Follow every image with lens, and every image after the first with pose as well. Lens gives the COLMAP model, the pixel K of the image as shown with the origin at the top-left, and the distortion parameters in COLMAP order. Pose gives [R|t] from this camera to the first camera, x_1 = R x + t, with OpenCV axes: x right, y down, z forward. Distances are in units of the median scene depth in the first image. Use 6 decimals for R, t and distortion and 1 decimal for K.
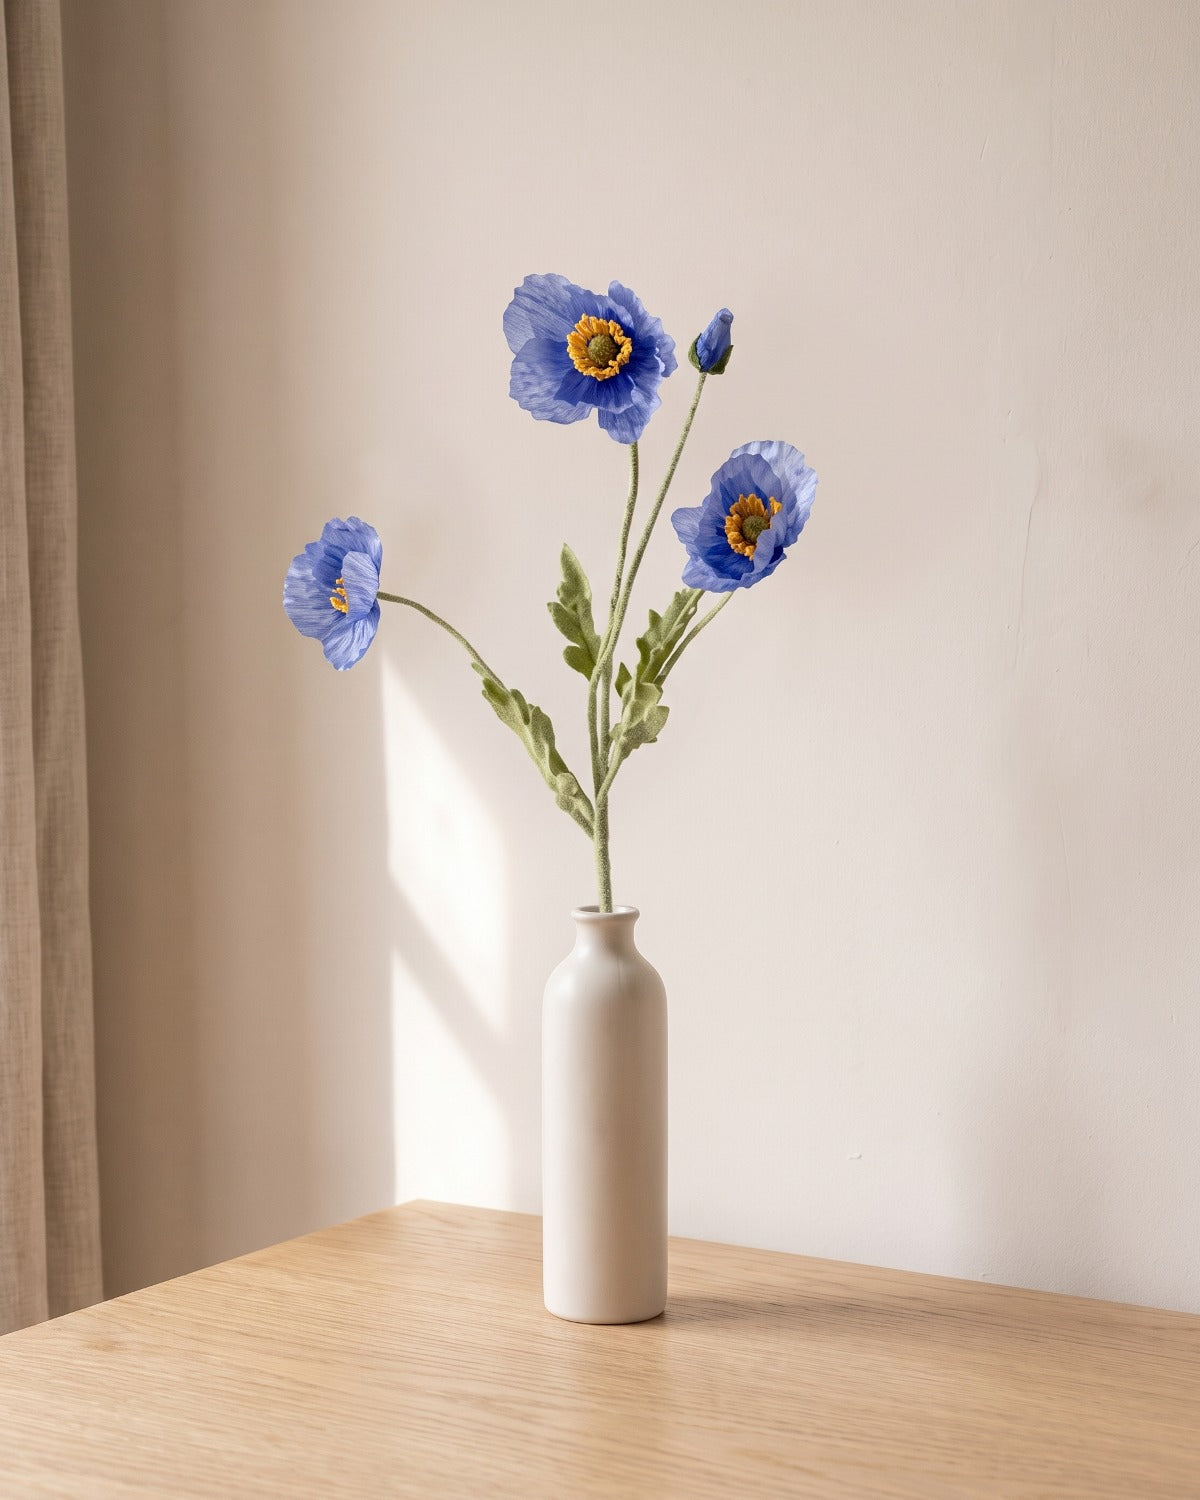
lens RADIAL K [[5098.9, 0, 600.0], [0, 5098.9, 750.0], [0, 0, 1]] dist [-0.560642, 0.628187]
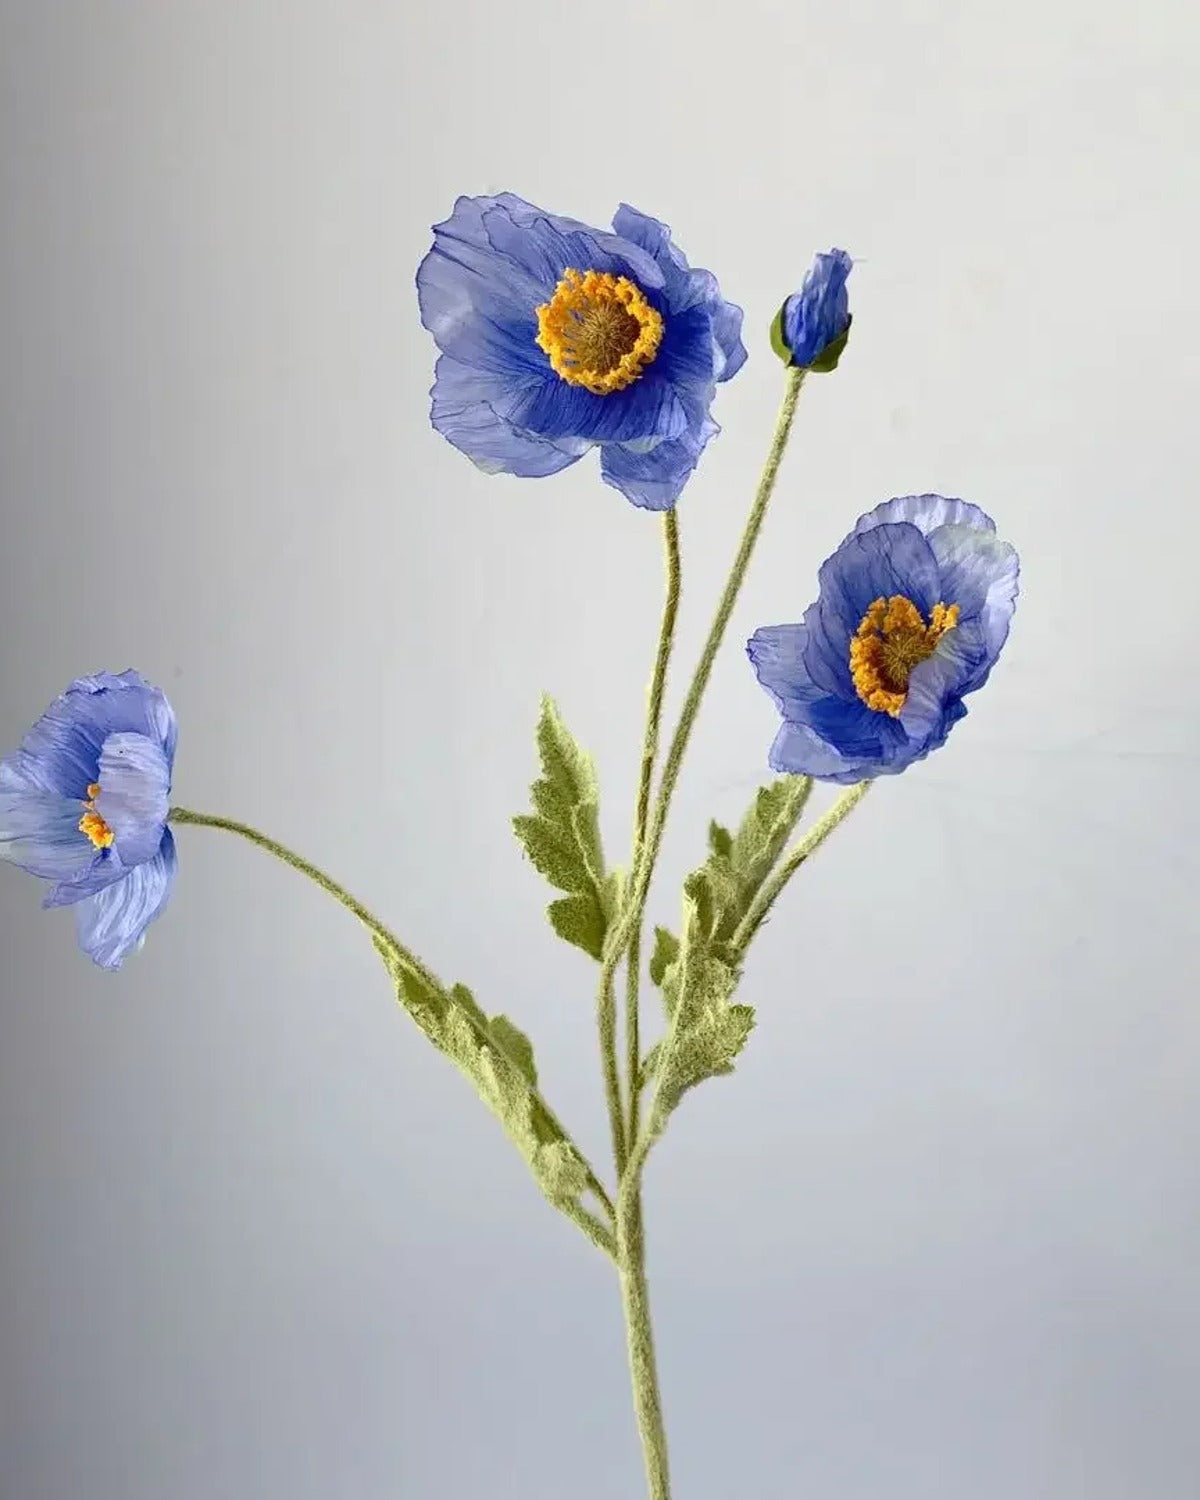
lens RADIAL K [[5098.9, 0, 600.0], [0, 5098.9, 750.0], [0, 0, 1]] dist [-0.560642, 0.628187]
pose [[0.999453, -0.031921, -0.008641, 0.003133], [0.031598, 0.998878, -0.035269, -0.016924], [0.009757, 0.034976, 0.999341, 0.475358]]
